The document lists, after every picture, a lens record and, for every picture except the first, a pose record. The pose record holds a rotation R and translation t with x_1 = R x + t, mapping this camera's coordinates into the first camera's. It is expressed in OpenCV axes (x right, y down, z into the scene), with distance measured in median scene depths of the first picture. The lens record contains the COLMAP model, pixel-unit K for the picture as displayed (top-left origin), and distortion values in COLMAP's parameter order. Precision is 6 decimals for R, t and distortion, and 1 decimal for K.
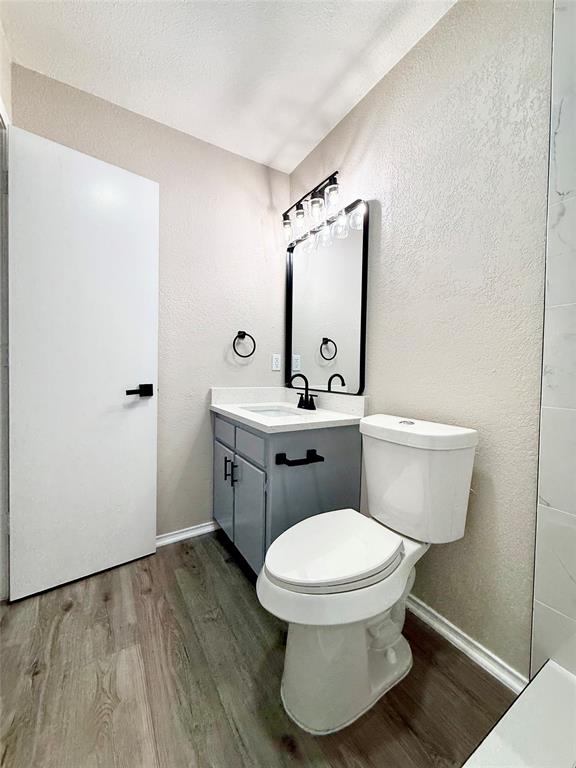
lens RADIAL K [[306.7, 0, 289.0], [0, 306.7, 382.2], [0, 0, 1]] dist [-0.002450, 0.000609]
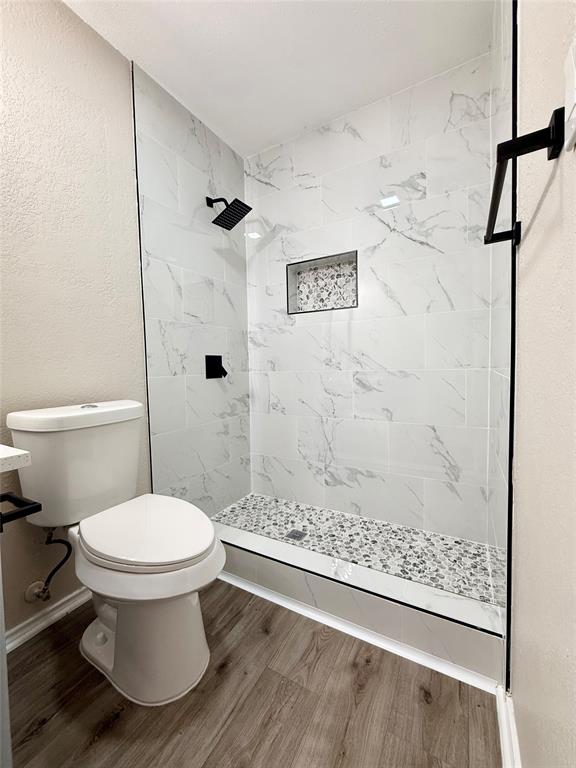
lens RADIAL K [[306.7, 0, 282.1], [0, 306.7, 380.2], [0, 0, 1]] dist [-0.002450, 0.000609]
pose [[-0.468859, -0.059280, 0.881282, -0.550865], [0.042061, 0.995115, 0.089315, -0.009570], [-0.882271, 0.078943, -0.464075, 0.637734]]
